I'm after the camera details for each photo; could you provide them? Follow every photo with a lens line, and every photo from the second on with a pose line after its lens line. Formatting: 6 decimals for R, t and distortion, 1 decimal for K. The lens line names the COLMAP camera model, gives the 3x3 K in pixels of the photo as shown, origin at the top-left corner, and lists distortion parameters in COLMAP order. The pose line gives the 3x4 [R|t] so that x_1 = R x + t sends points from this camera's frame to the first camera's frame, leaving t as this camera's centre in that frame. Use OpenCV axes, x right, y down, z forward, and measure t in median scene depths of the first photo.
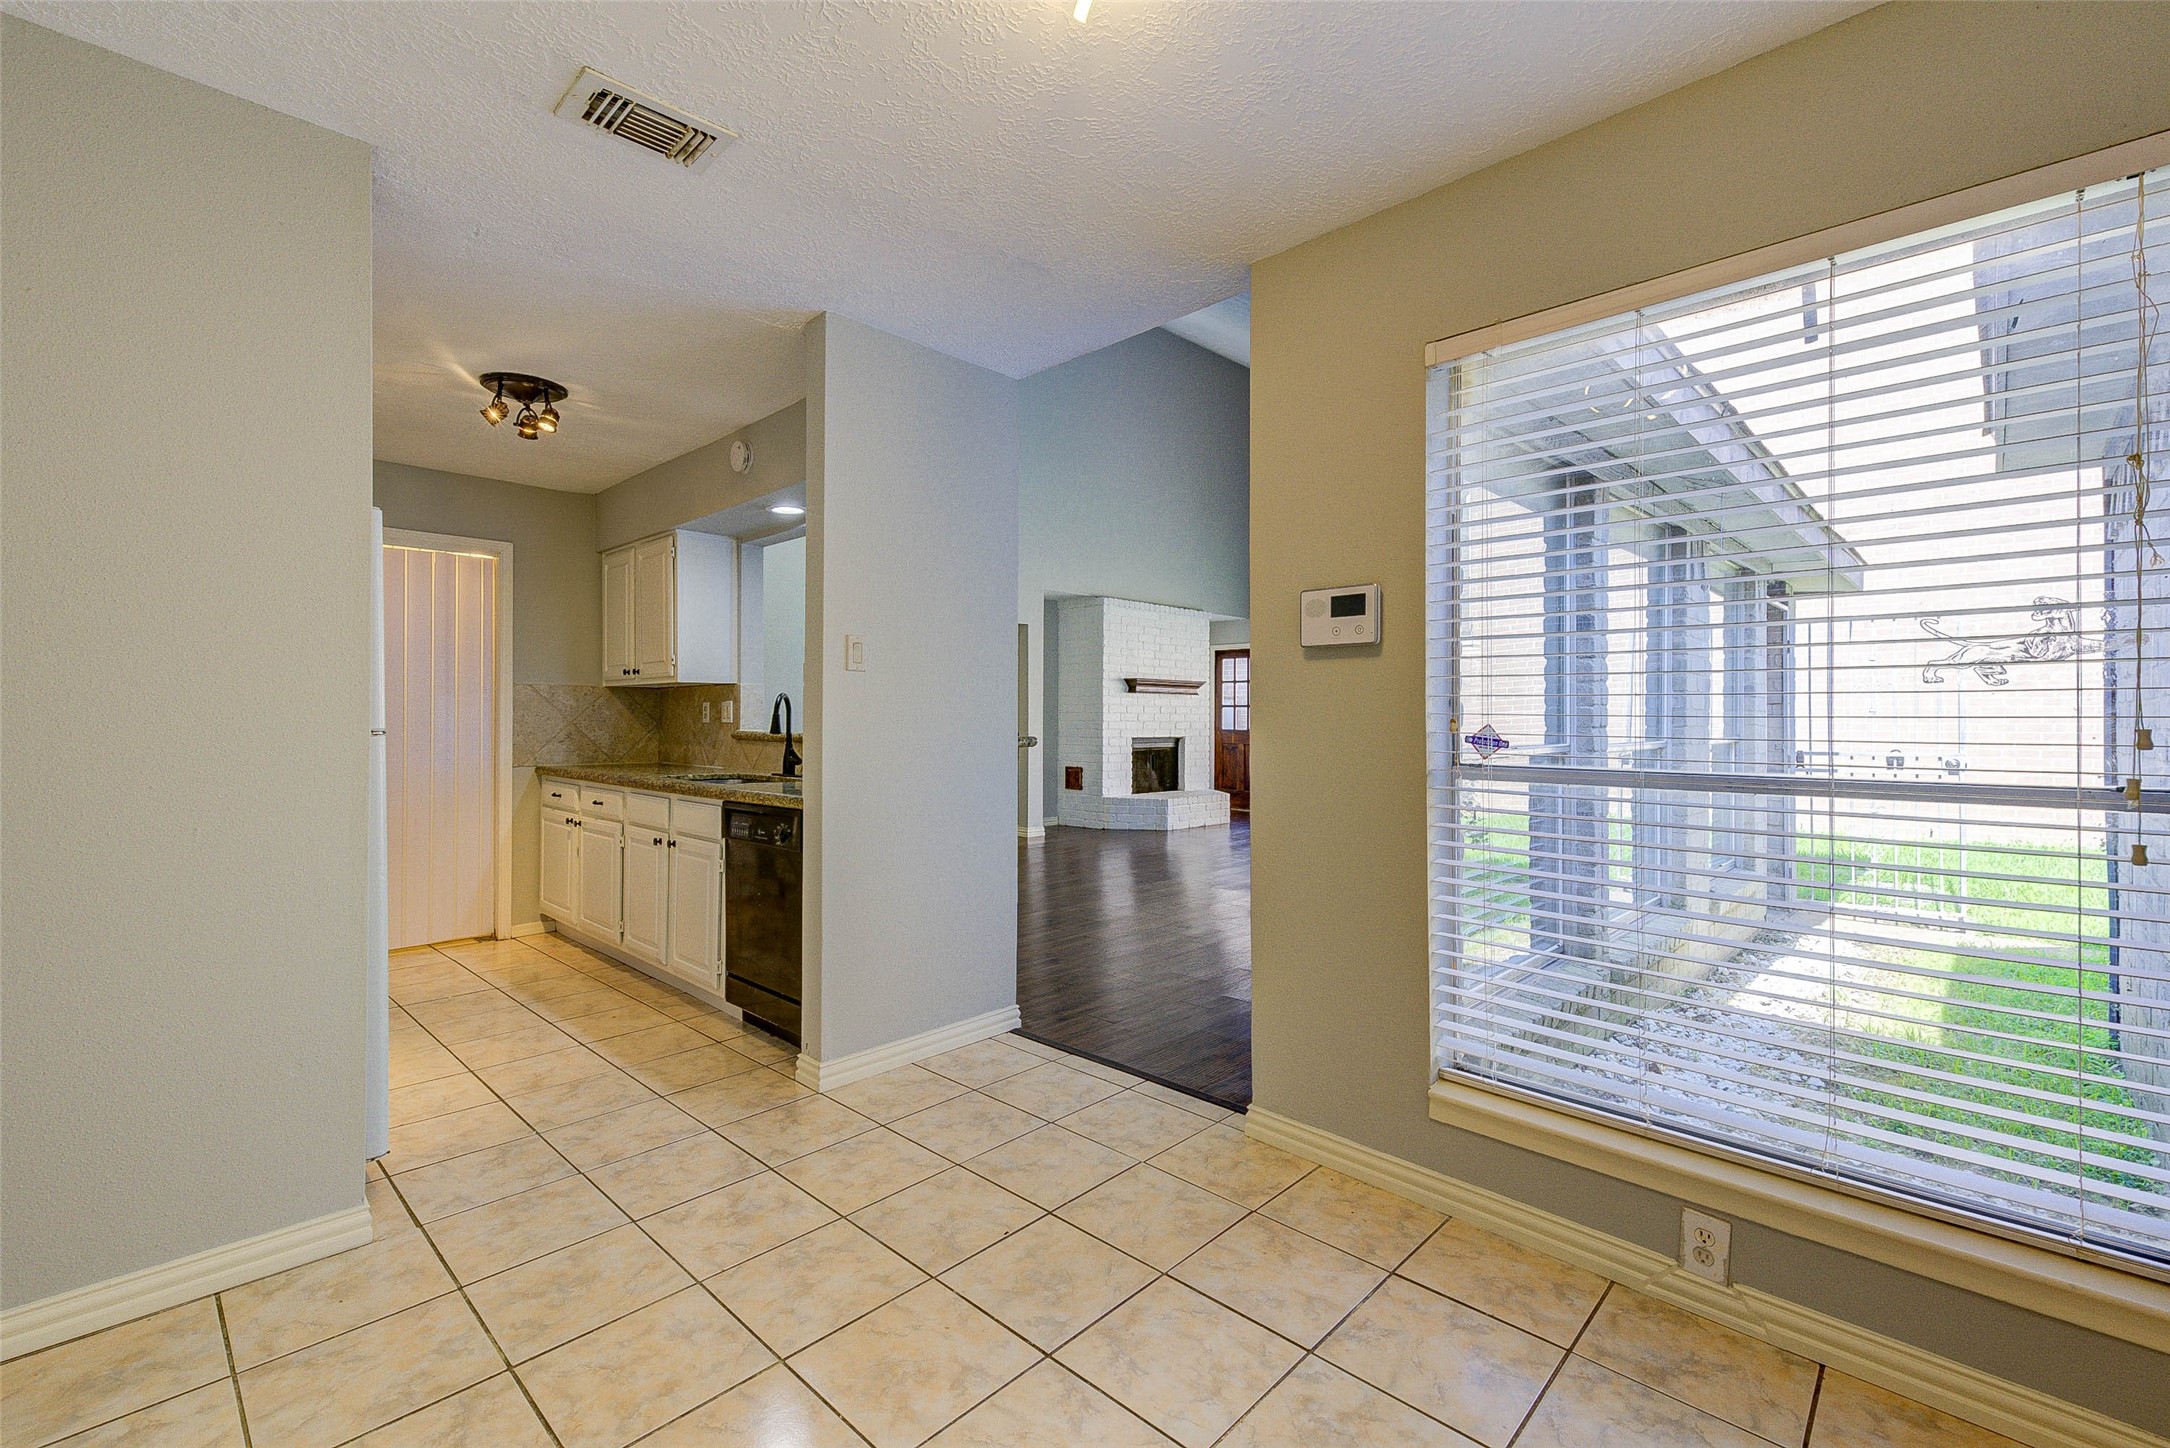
lens RADIAL K [[946.0, 0, 1103.8], [0, 946.0, 711.9], [0, 0, 1]] dist [0.018587, -0.003664]
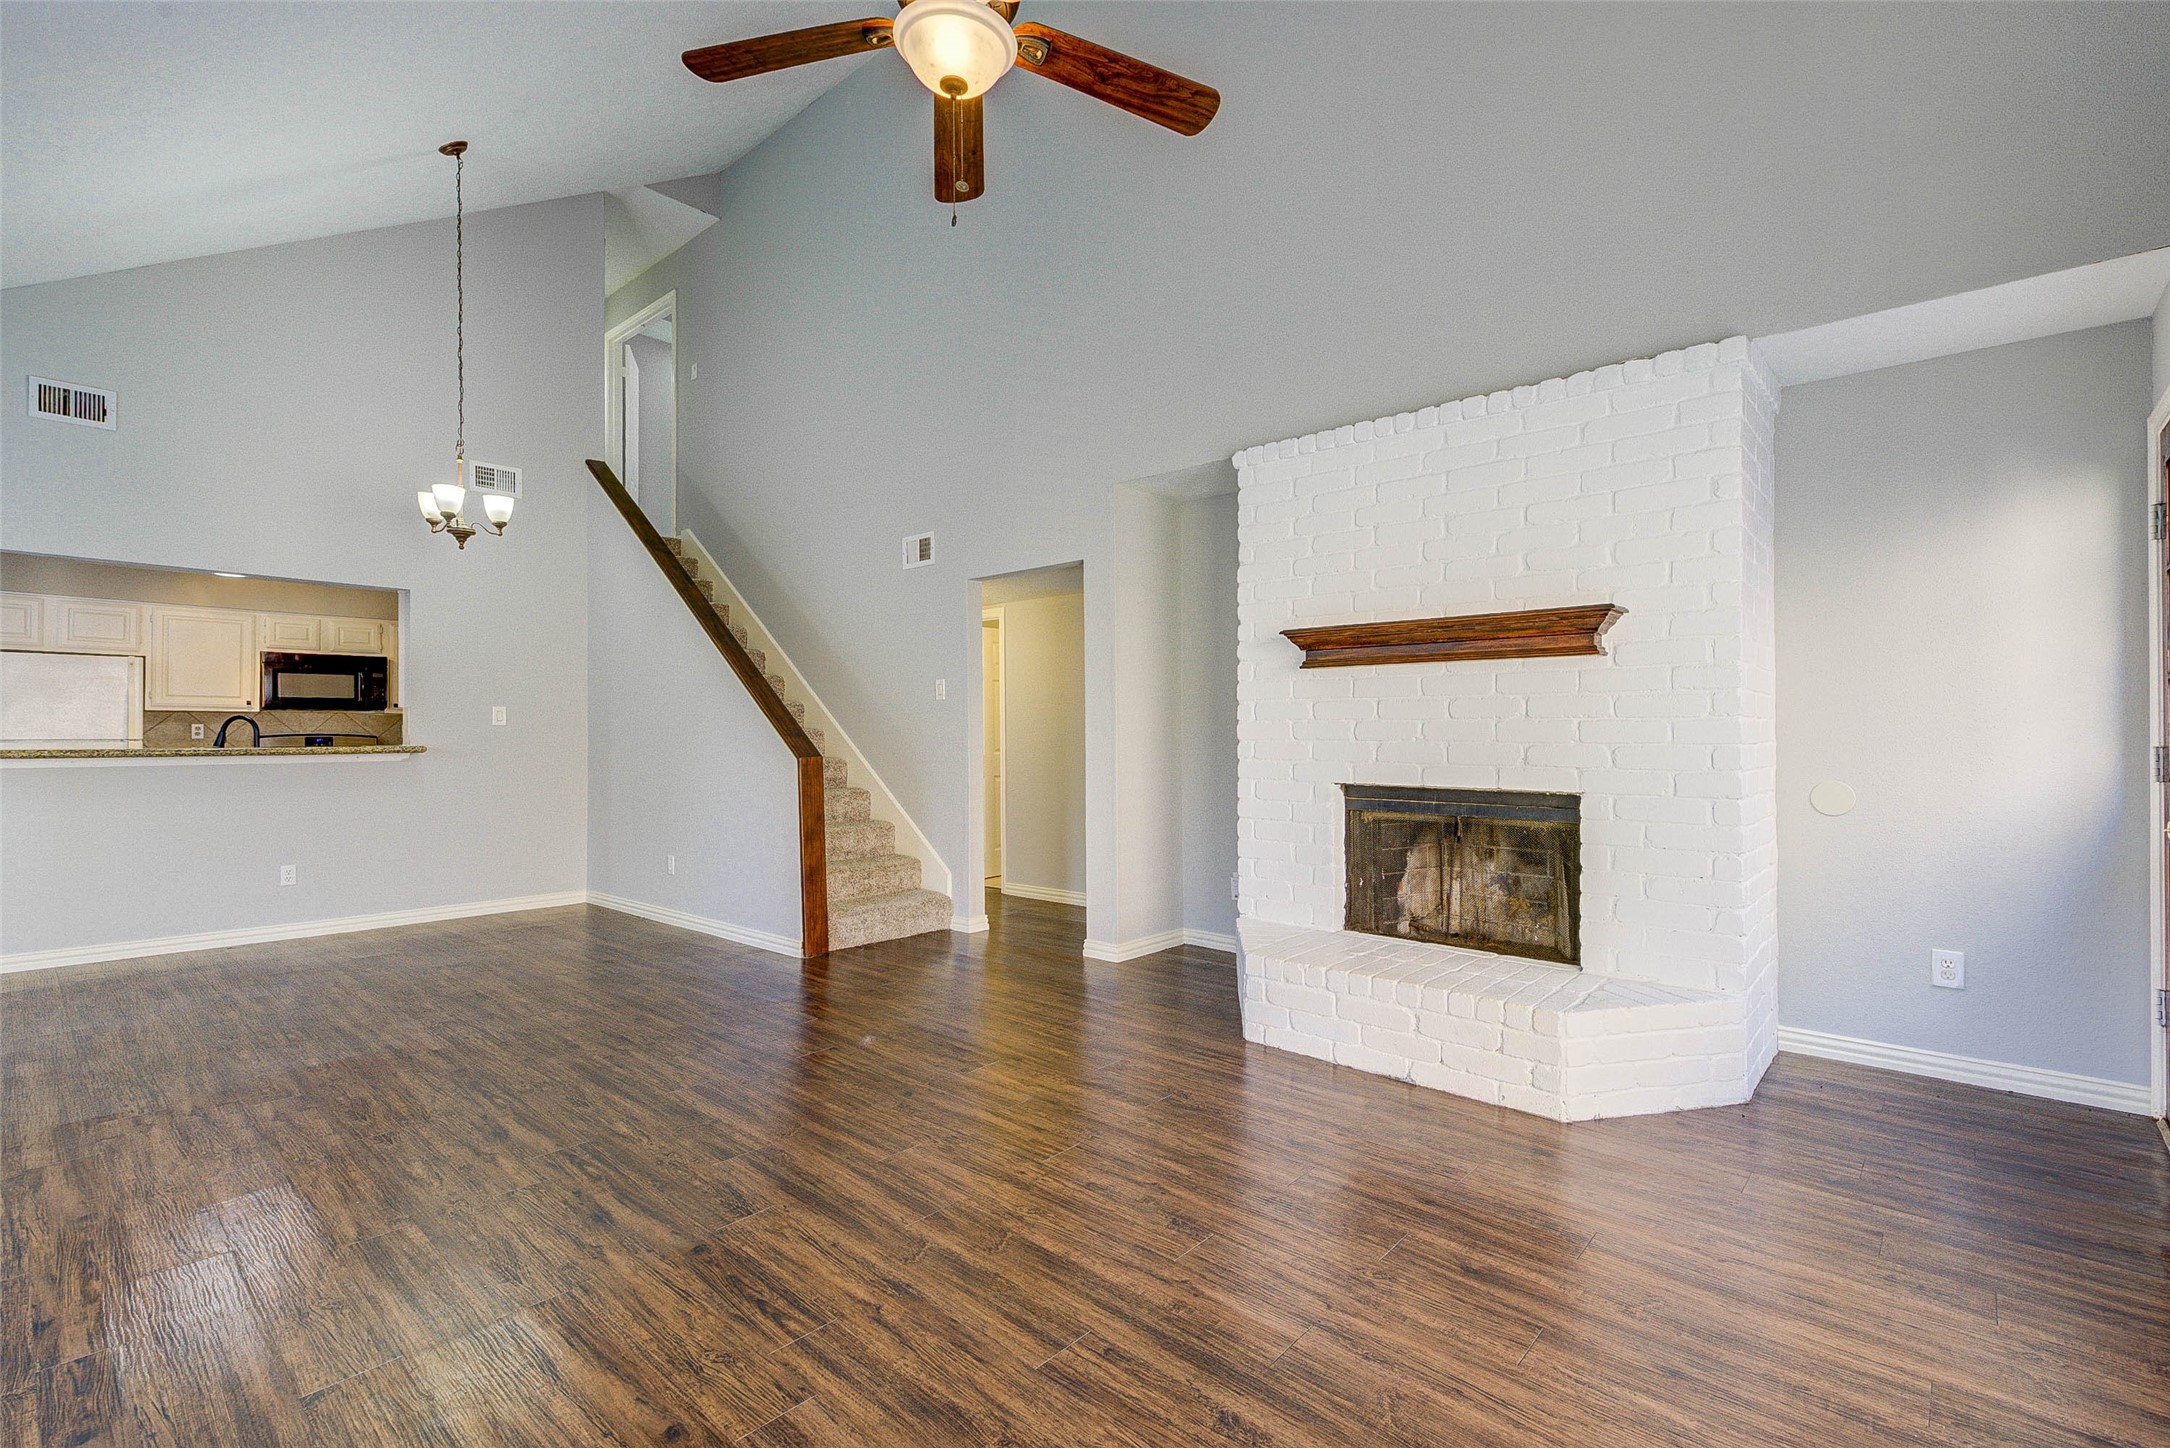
lens RADIAL K [[946.0, 0, 1092.0], [0, 946.0, 719.6], [0, 0, 1]] dist [0.018587, -0.003664]
pose [[0.057710, -0.009098, -0.998292, 0.408247], [0.008124, 0.999930, -0.008643, 0.003772], [0.998300, -0.007612, 0.057780, 0.881467]]
